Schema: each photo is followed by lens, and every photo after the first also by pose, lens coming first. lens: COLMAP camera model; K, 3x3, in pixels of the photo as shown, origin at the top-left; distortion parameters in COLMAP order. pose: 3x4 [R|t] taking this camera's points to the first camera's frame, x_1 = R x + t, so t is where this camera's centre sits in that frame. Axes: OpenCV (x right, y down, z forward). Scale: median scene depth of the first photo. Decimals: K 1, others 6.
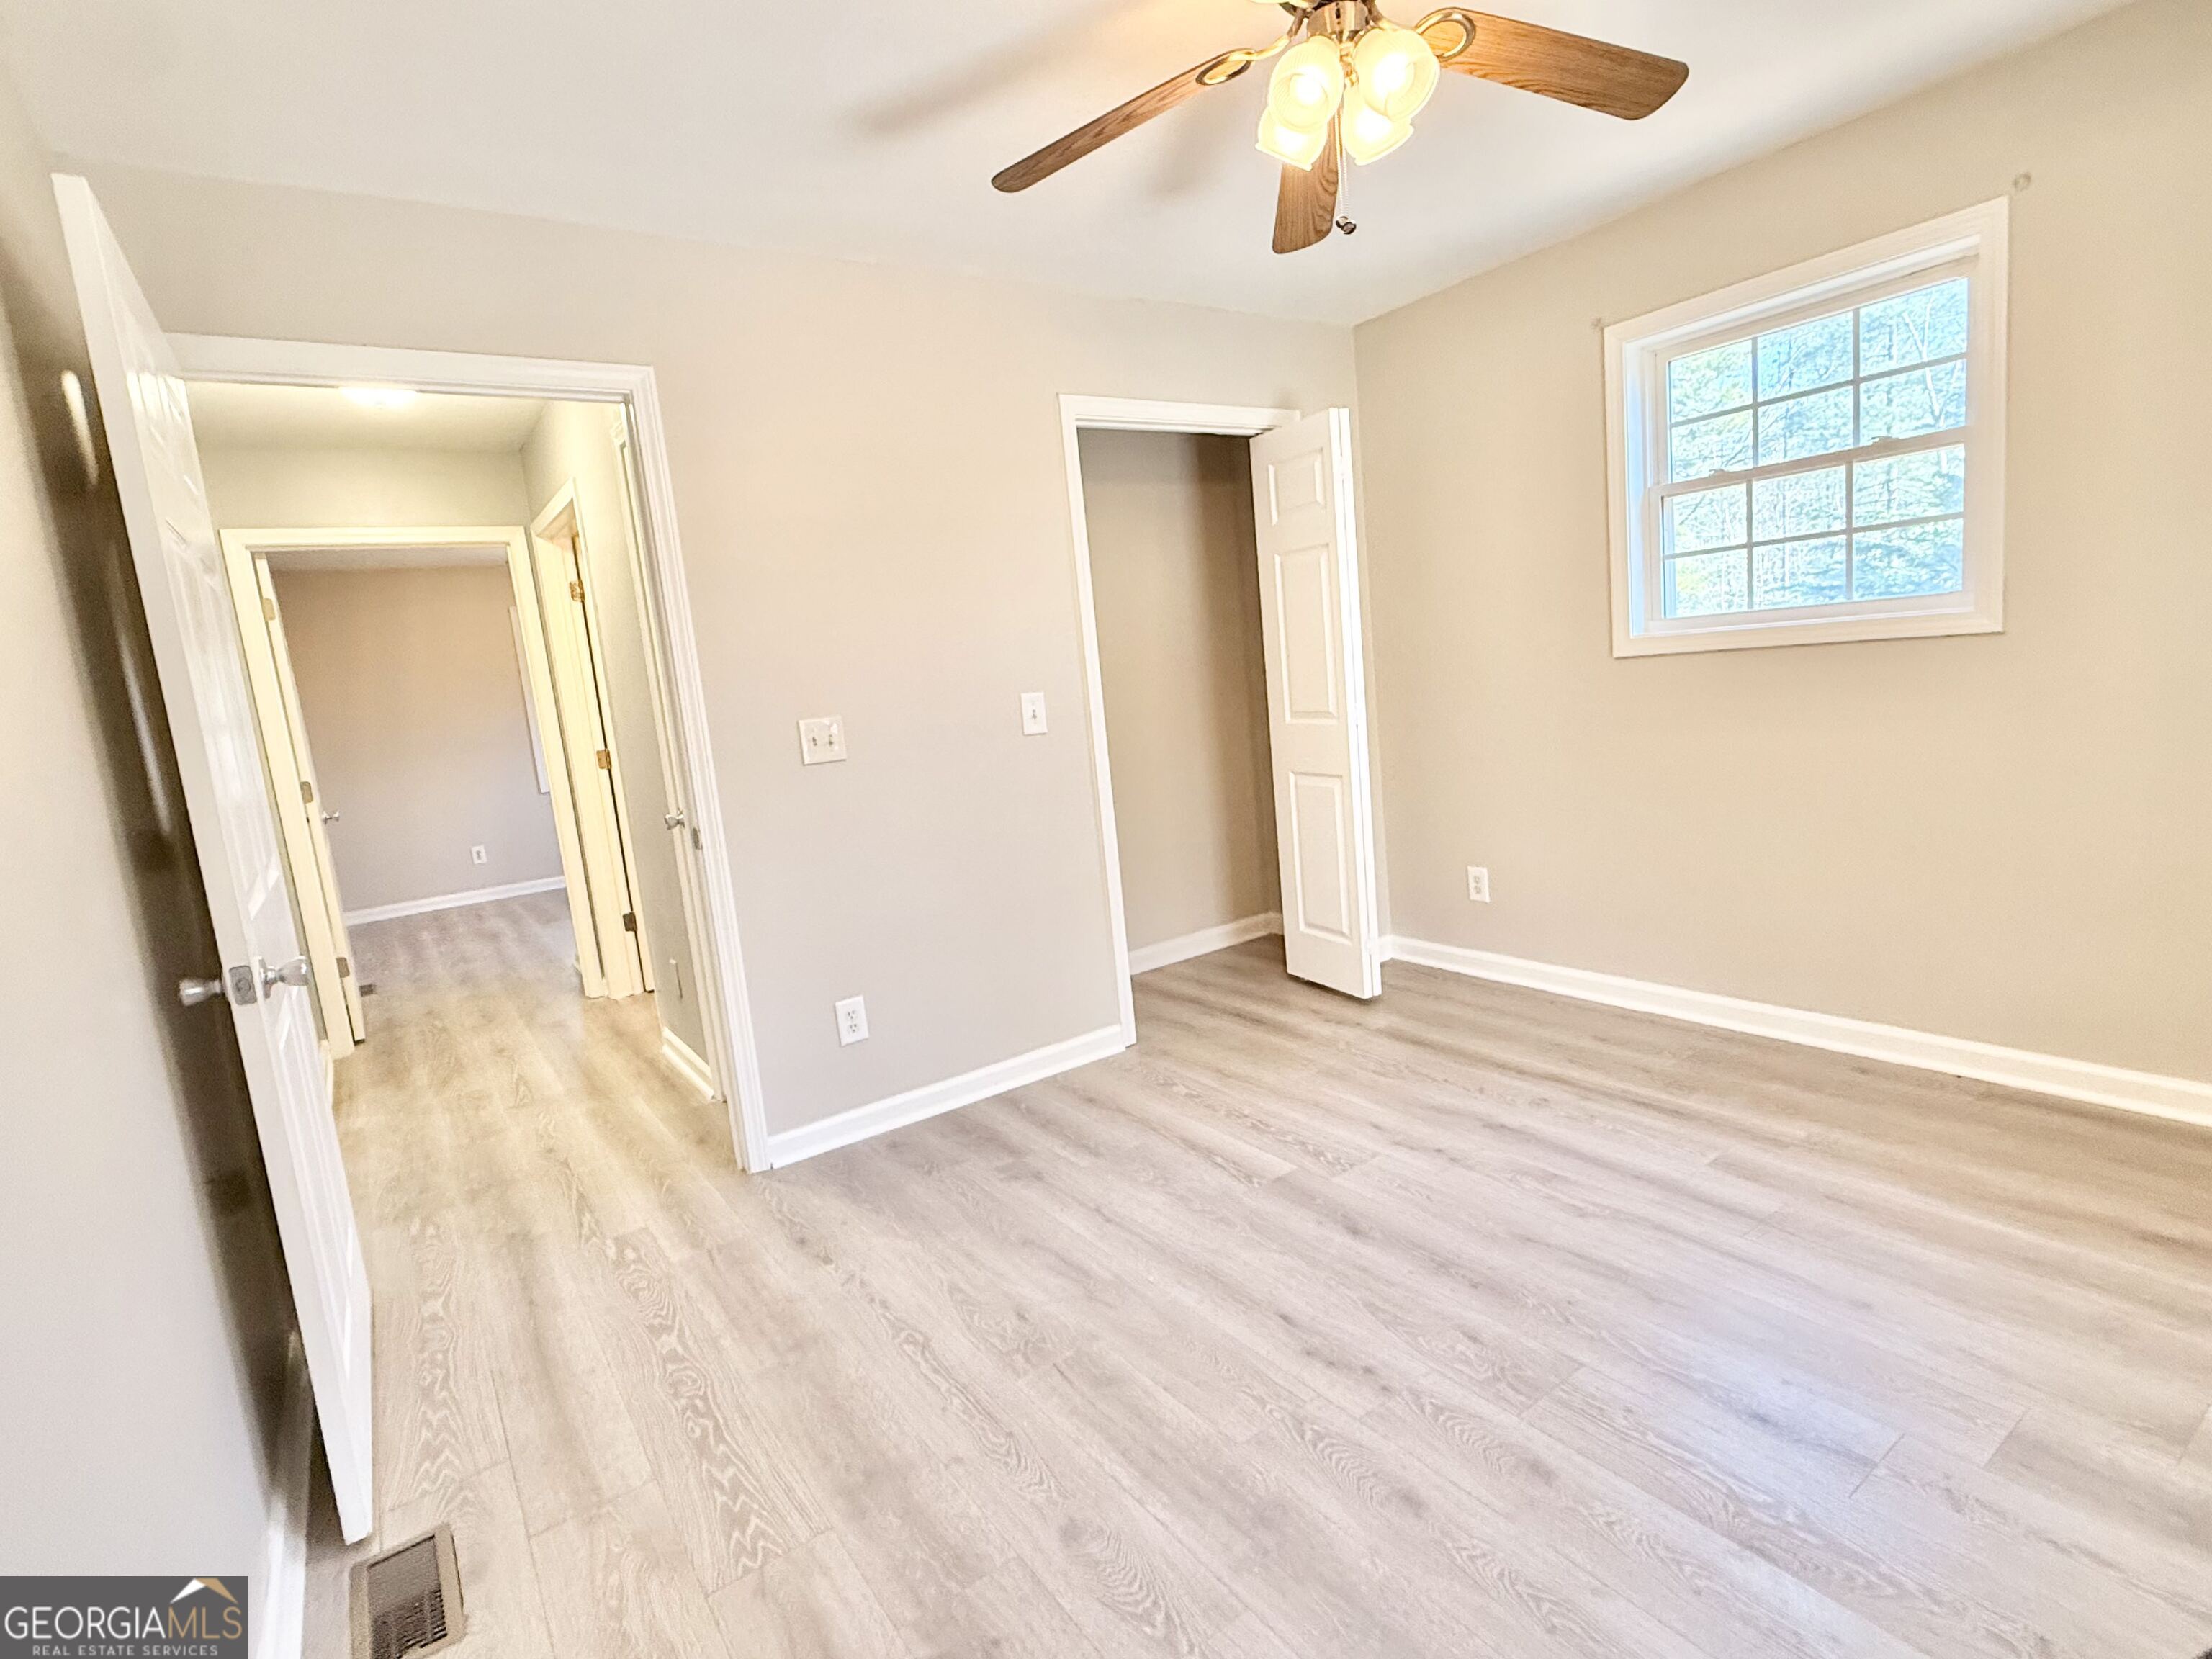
lens RADIAL K [[1100.0, 0, 1105.7], [0, 1100.0, 830.9], [0, 0, 1]] dist [-0.002482, 0.000205]
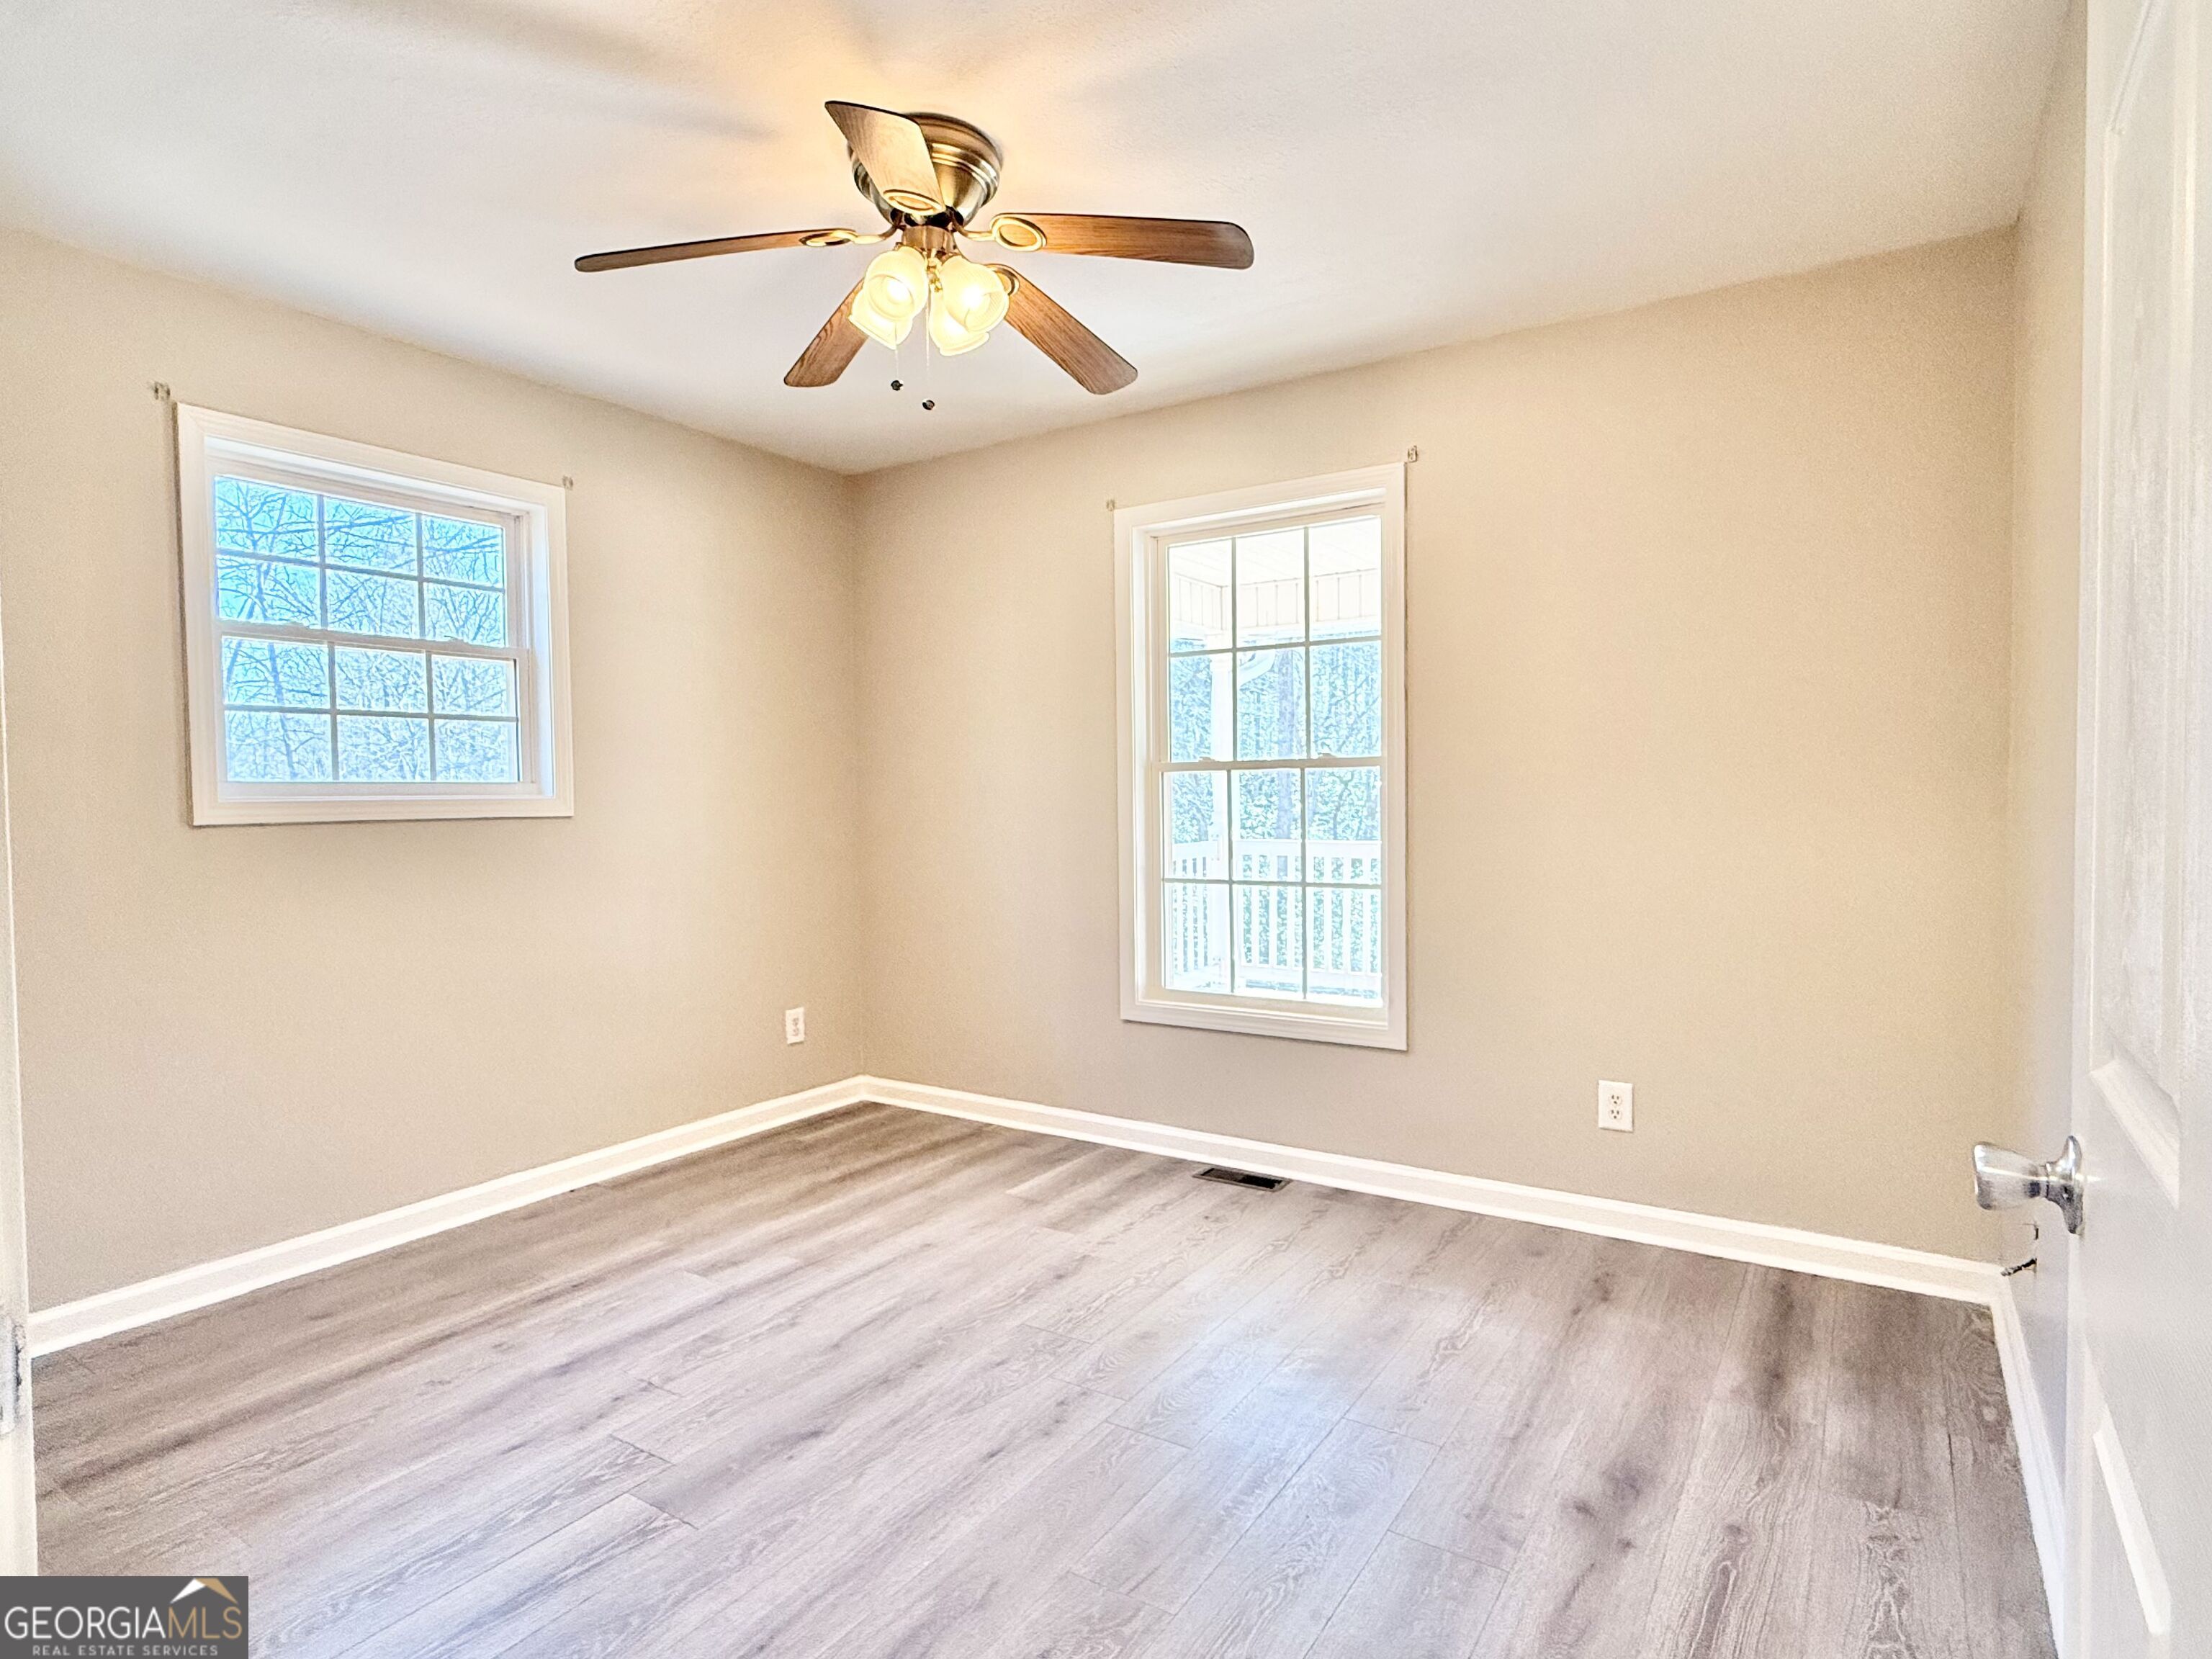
lens RADIAL K [[1201.7, 0, 1107.7], [0, 1201.7, 826.4], [0, 0, 1]] dist [-0.002458, -0.000640]
pose [[-0.374320, 0.070261, 0.924634, -0.682722], [0.184021, 0.982922, -0.000193, -0.055094], [-0.908857, 0.170080, -0.380857, 0.954316]]
